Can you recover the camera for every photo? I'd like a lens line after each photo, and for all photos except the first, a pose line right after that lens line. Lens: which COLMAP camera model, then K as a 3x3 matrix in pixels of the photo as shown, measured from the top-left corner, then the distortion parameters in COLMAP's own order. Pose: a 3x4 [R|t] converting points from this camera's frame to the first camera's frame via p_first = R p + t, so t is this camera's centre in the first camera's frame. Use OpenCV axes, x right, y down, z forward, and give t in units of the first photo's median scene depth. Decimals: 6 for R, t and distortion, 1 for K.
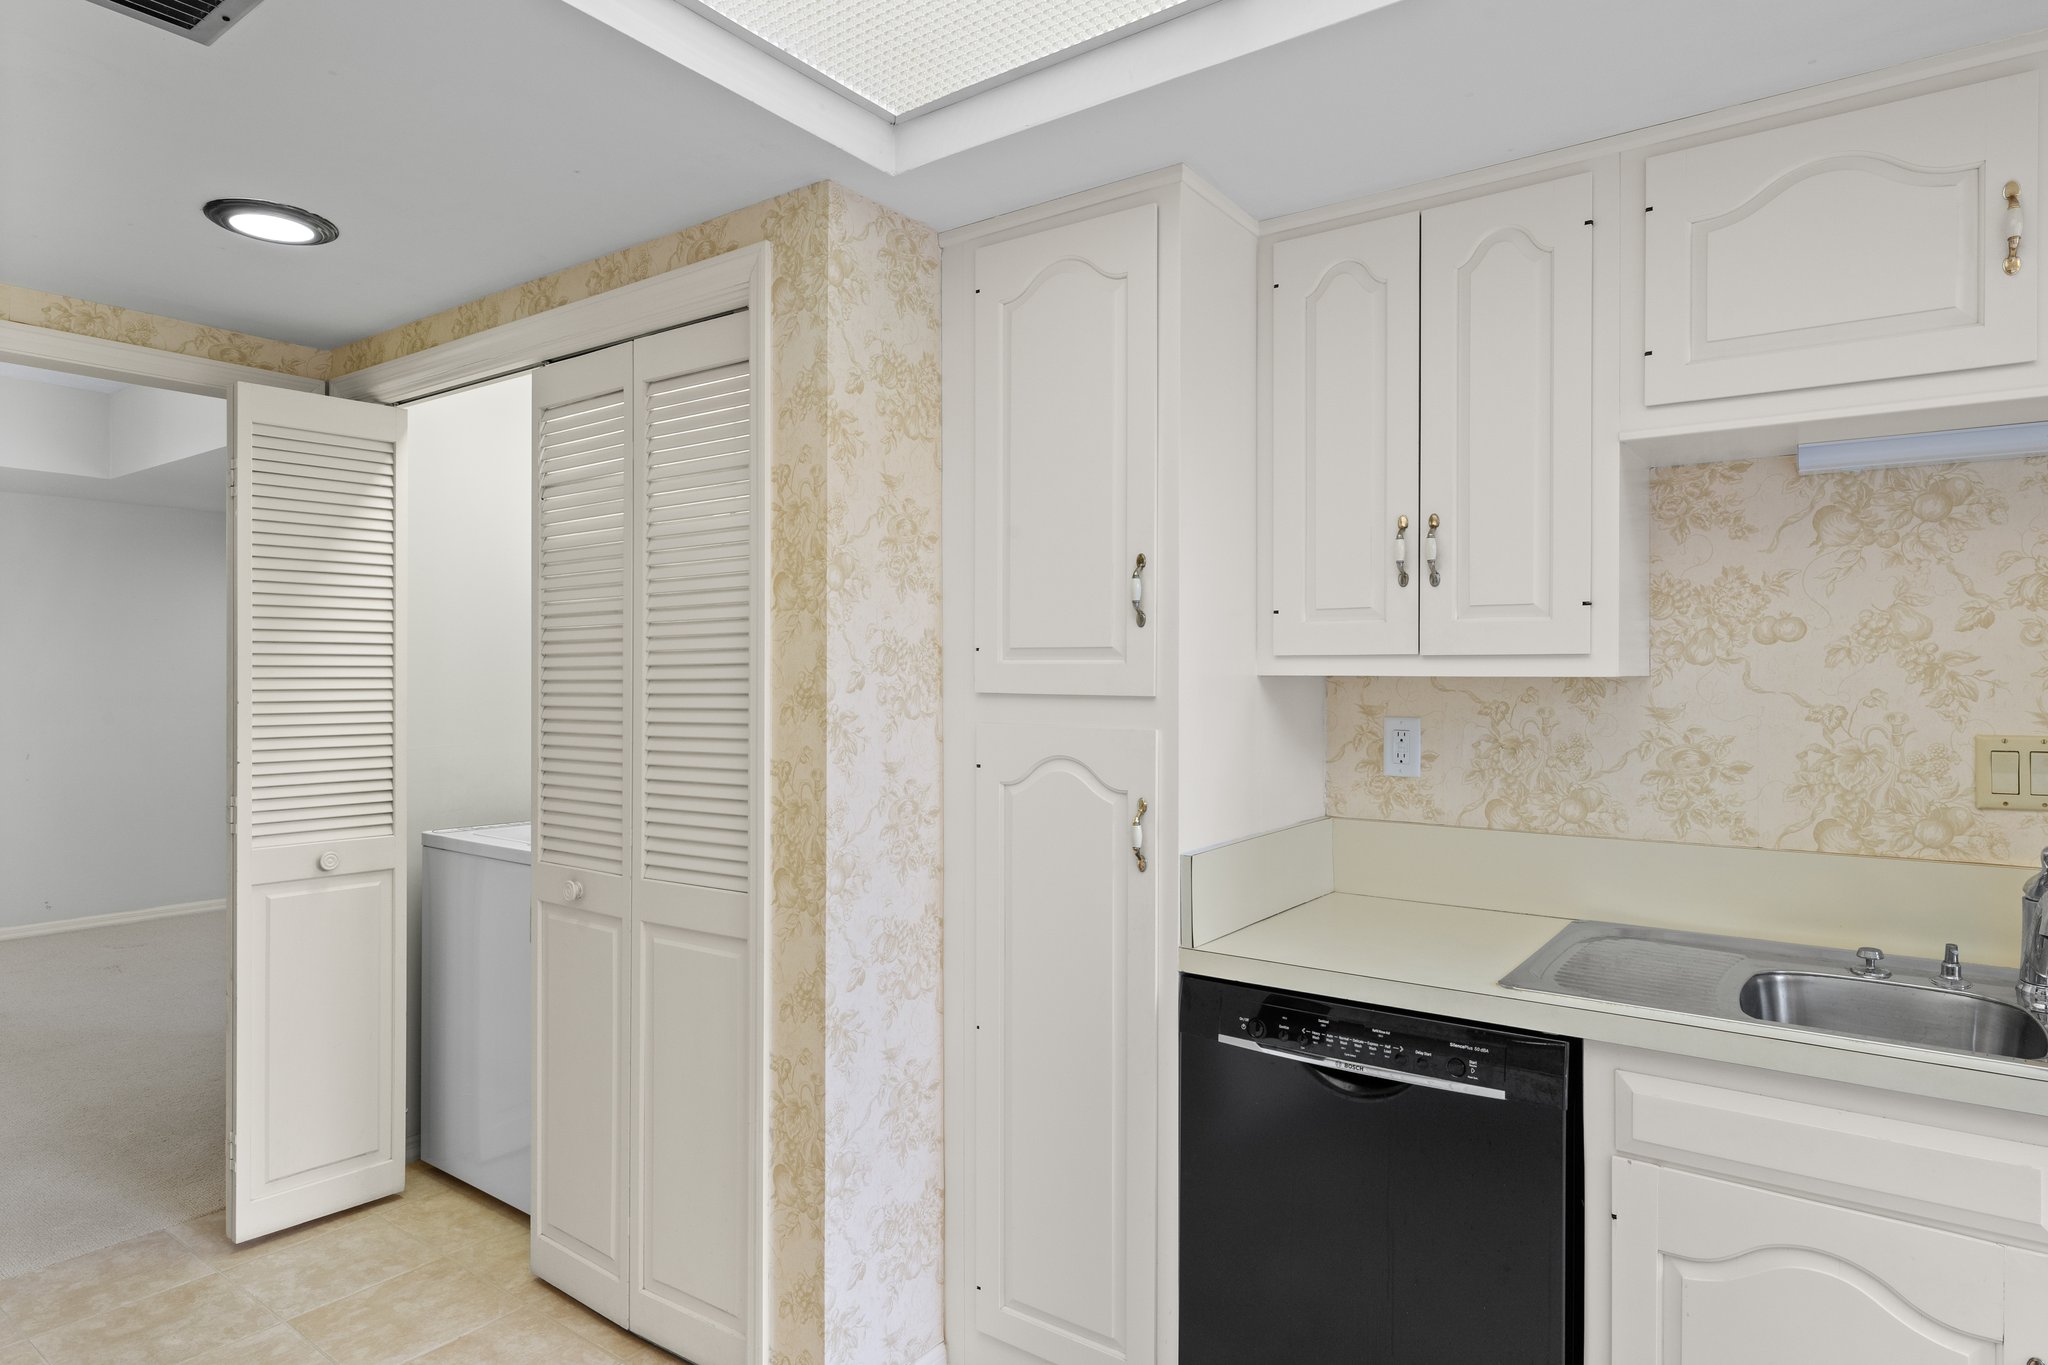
lens RADIAL K [[1177.6, 0, 1030.4], [0, 1177.6, 677.9], [0, 0, 1]] dist [0.001961, -0.000755]
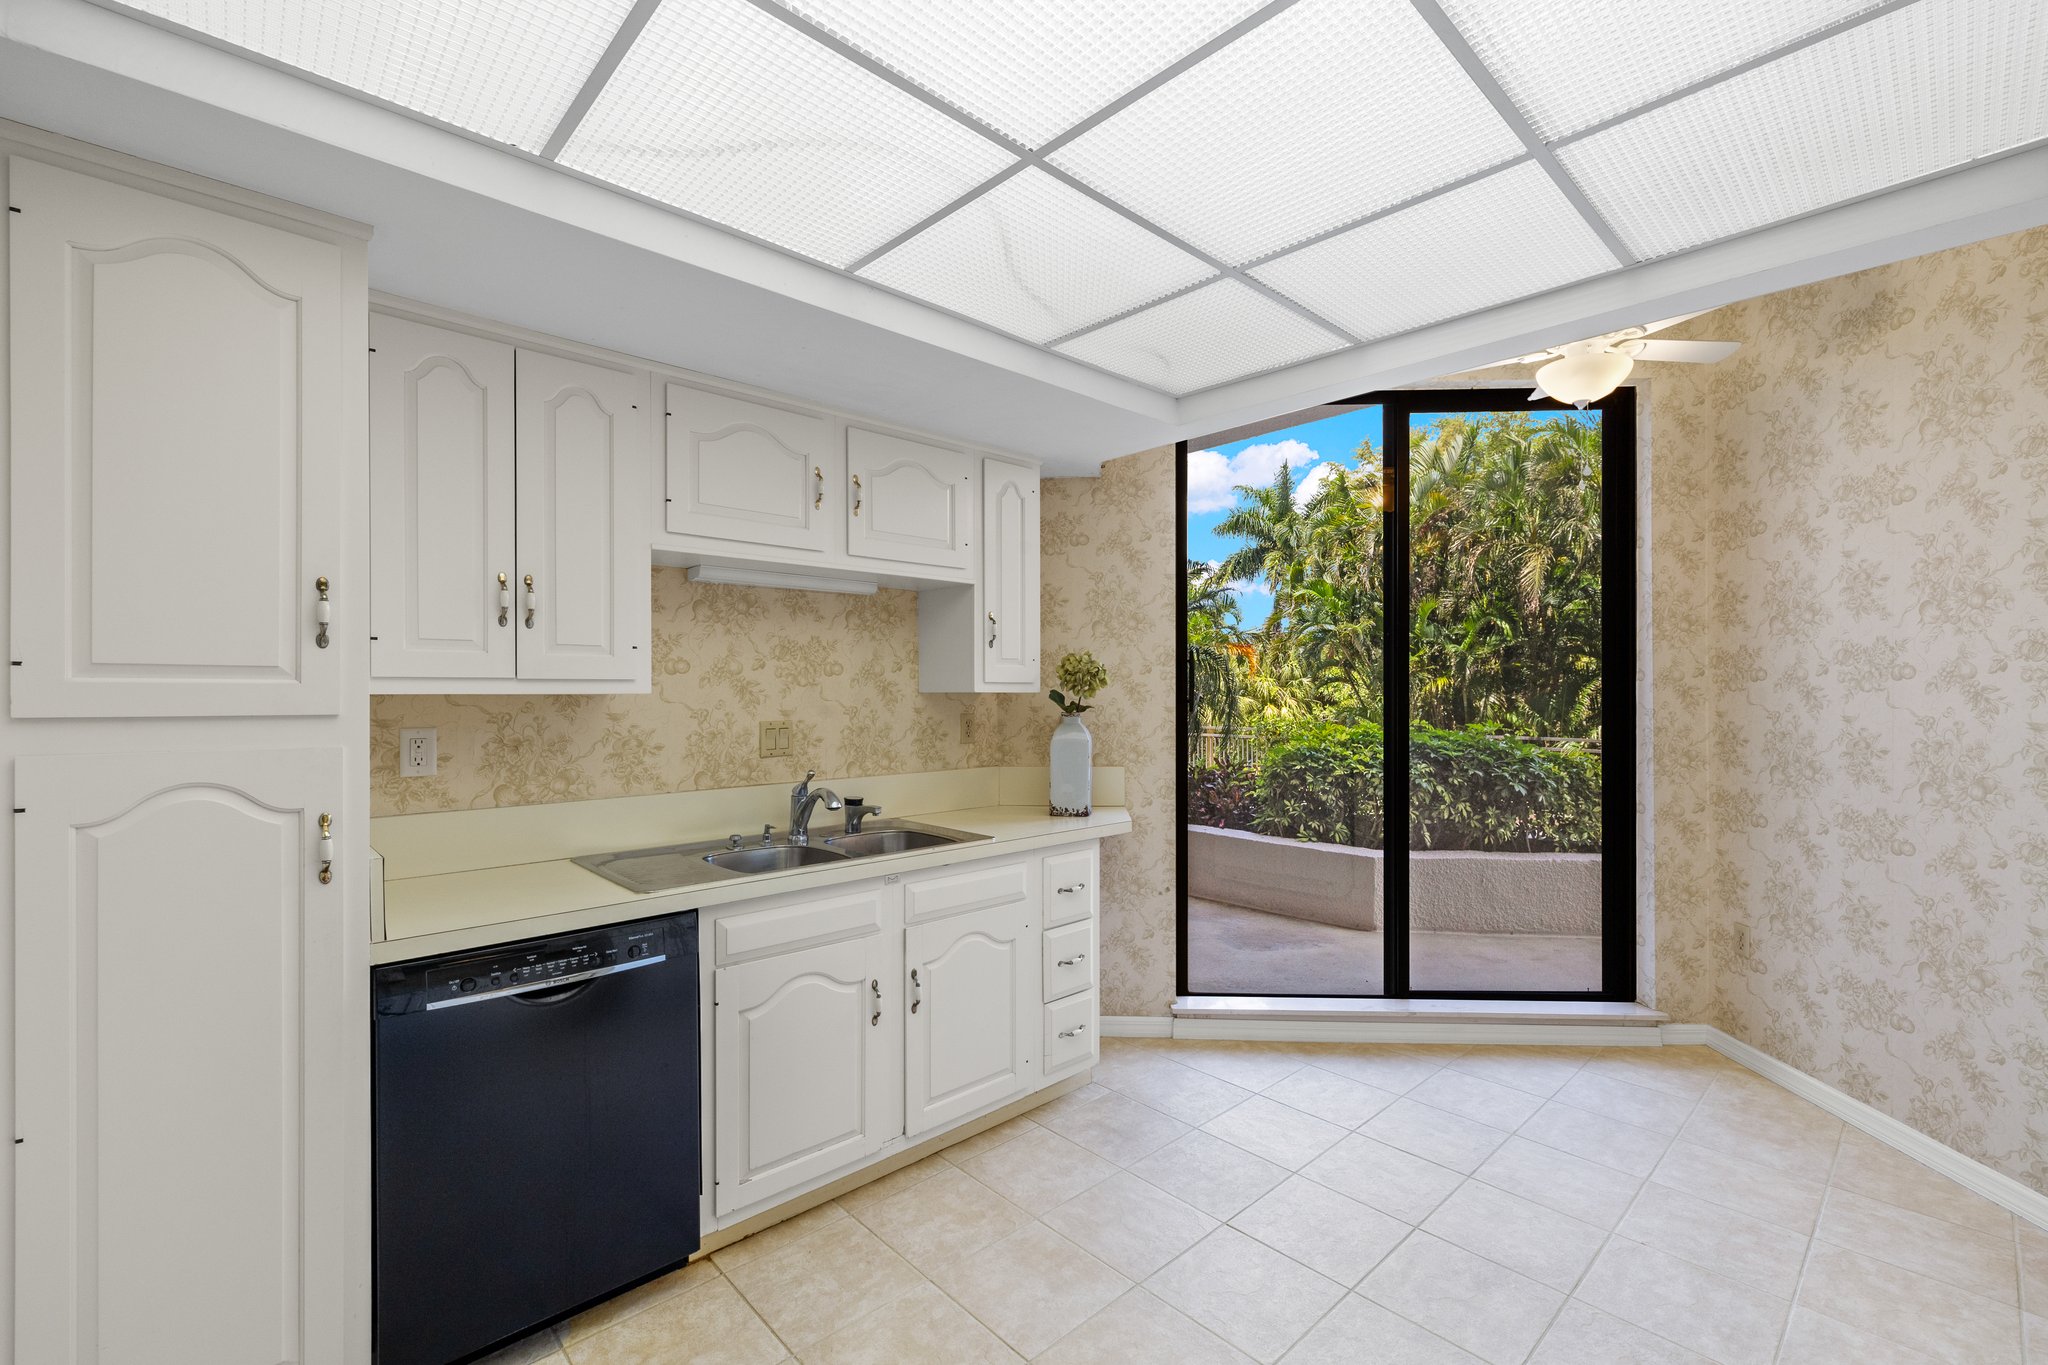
lens RADIAL K [[882.3, 0, 1024.3], [0, 882.3, 692.9], [0, 0, 1]] dist [-0.004437, -0.000398]
pose [[0.179036, -0.003121, 0.983838, -0.562060], [0.006475, 0.999977, 0.001994, -0.001151], [-0.983821, 0.006014, 0.179052, 0.255981]]
